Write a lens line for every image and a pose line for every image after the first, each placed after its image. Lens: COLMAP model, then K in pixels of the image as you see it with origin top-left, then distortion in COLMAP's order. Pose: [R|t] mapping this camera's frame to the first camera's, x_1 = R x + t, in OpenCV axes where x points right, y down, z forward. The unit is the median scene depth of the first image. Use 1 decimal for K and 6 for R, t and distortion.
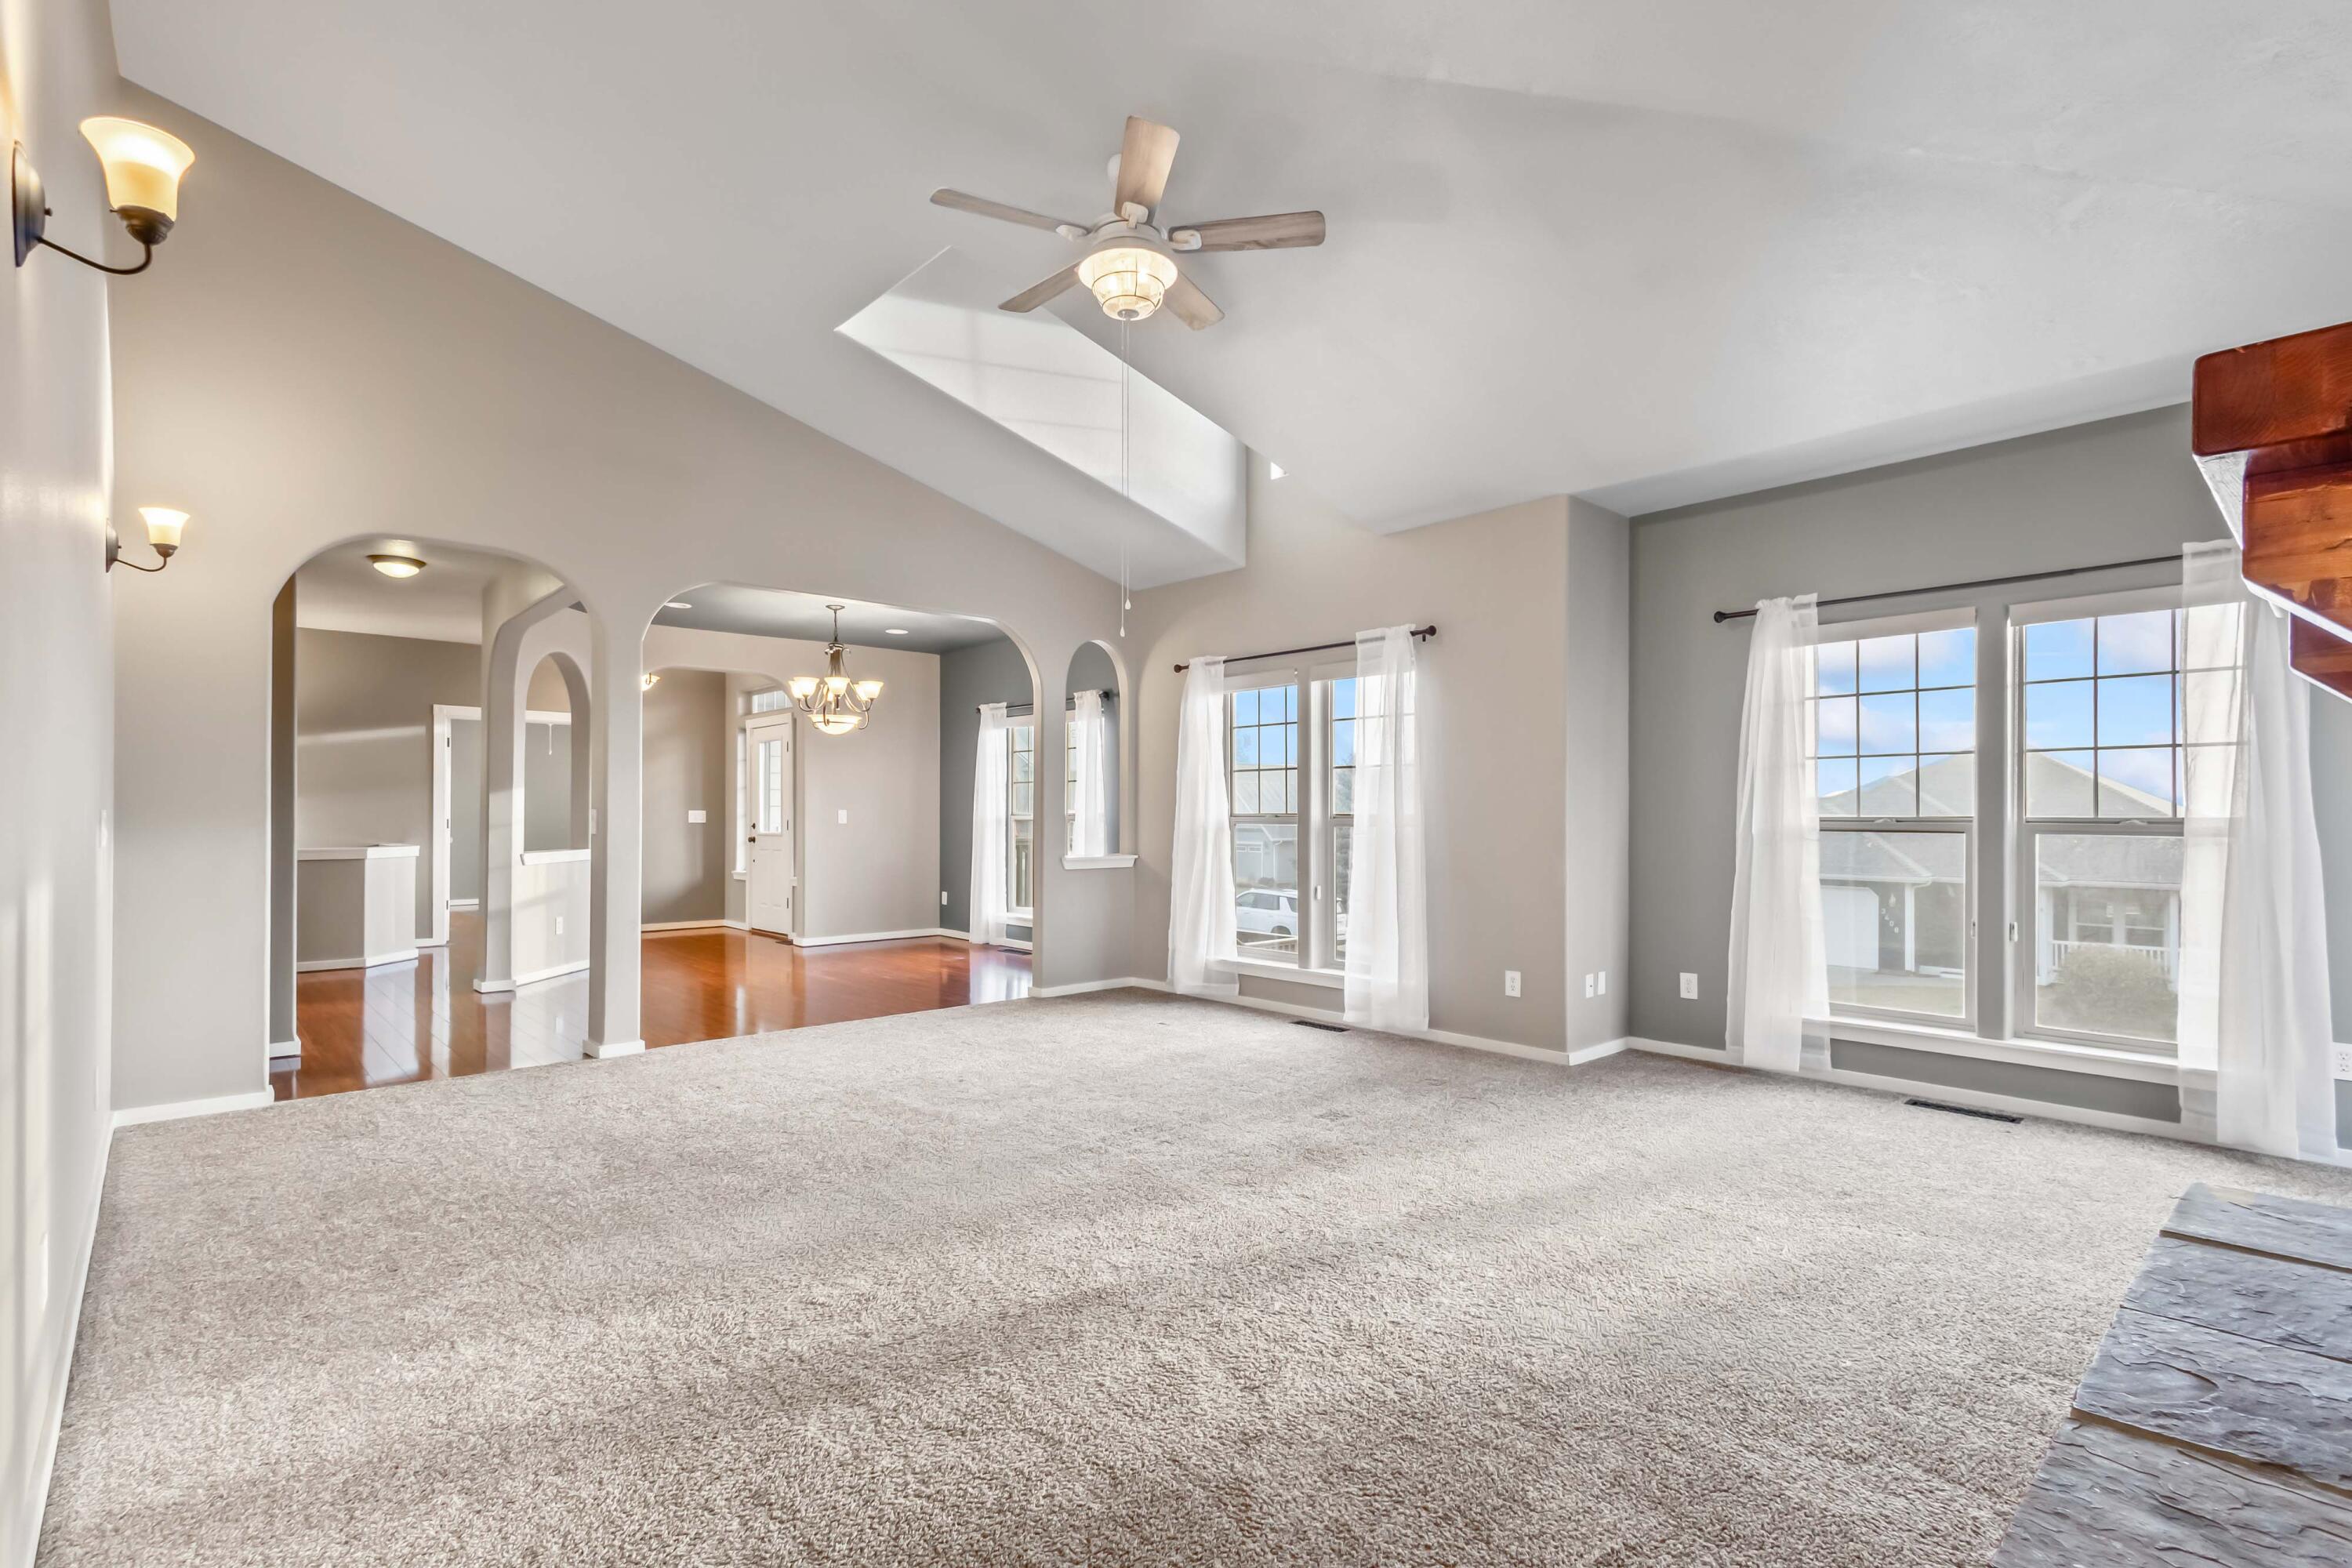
lens RADIAL K [[1076.0, 0, 1178.3], [0, 1076.0, 802.2], [0, 0, 1]] dist [0.005667, 0.000266]
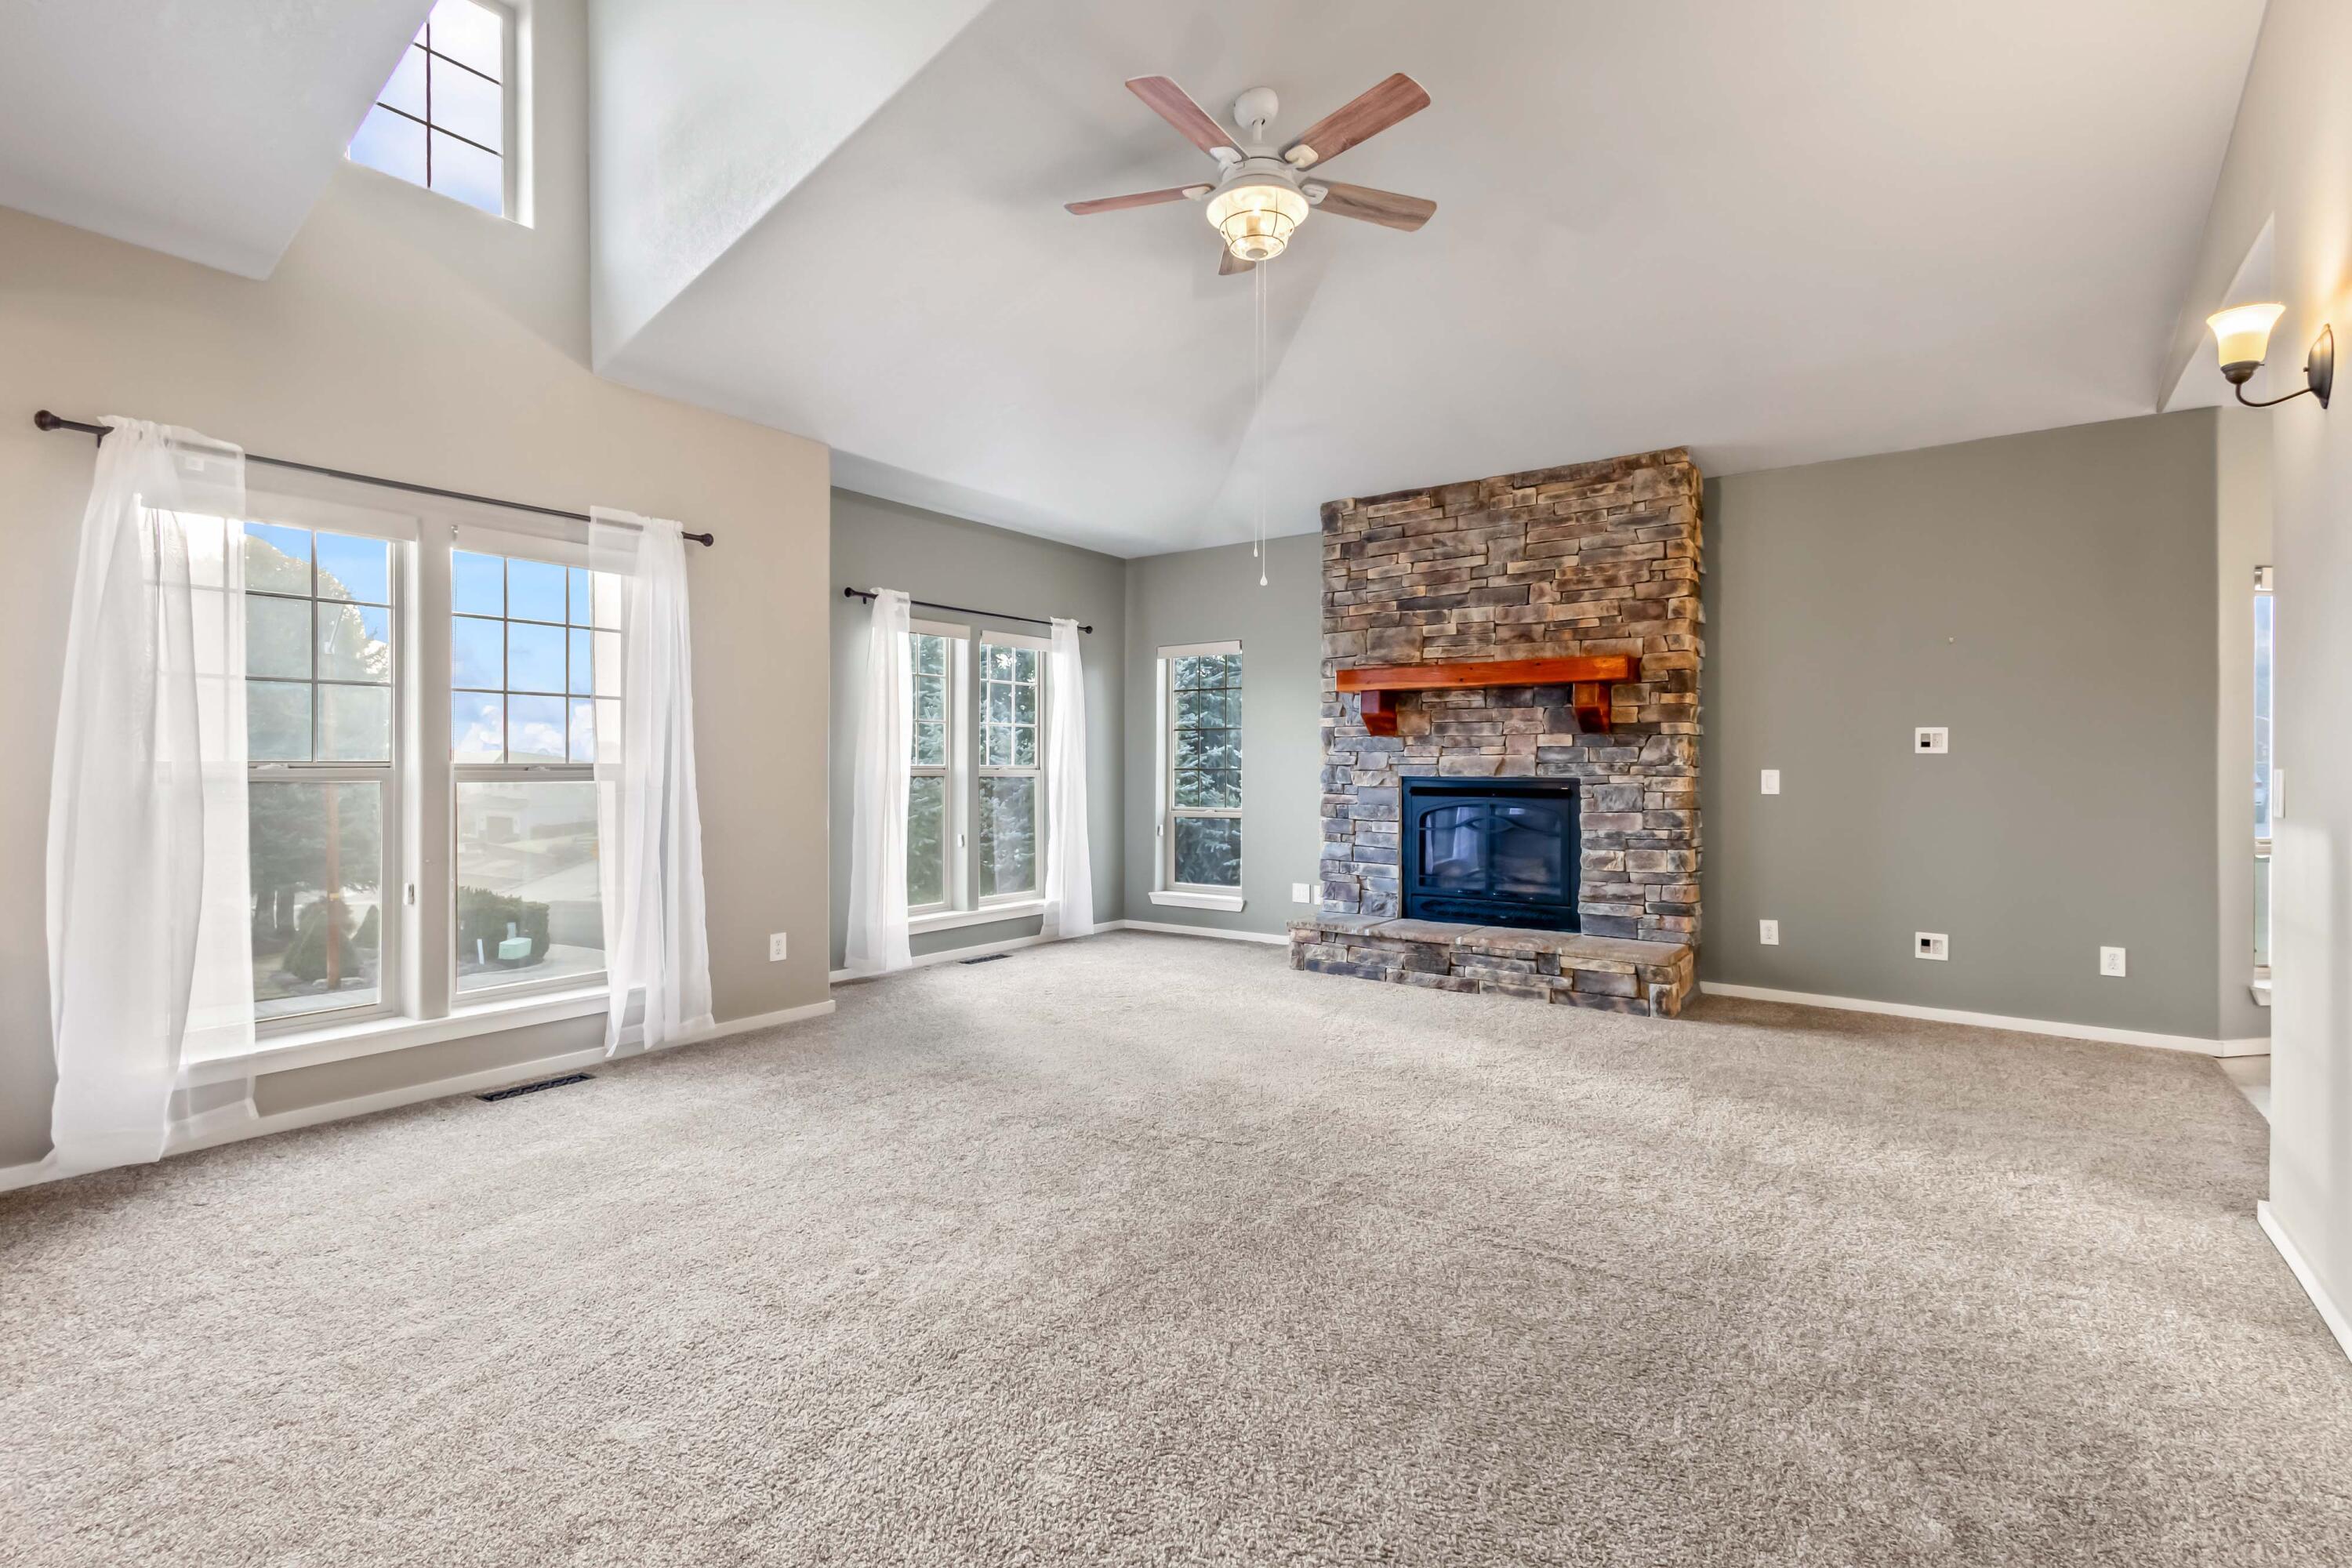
lens RADIAL K [[1076.0, 0, 1174.7], [0, 1076.0, 752.5], [0, 0, 1]] dist [0.005667, 0.000266]
pose [[-0.189806, 0.009193, 0.981779, -0.663794], [-0.015761, 0.999799, -0.012409, 0.007369], [-0.981695, -0.017829, -0.189623, 0.841177]]
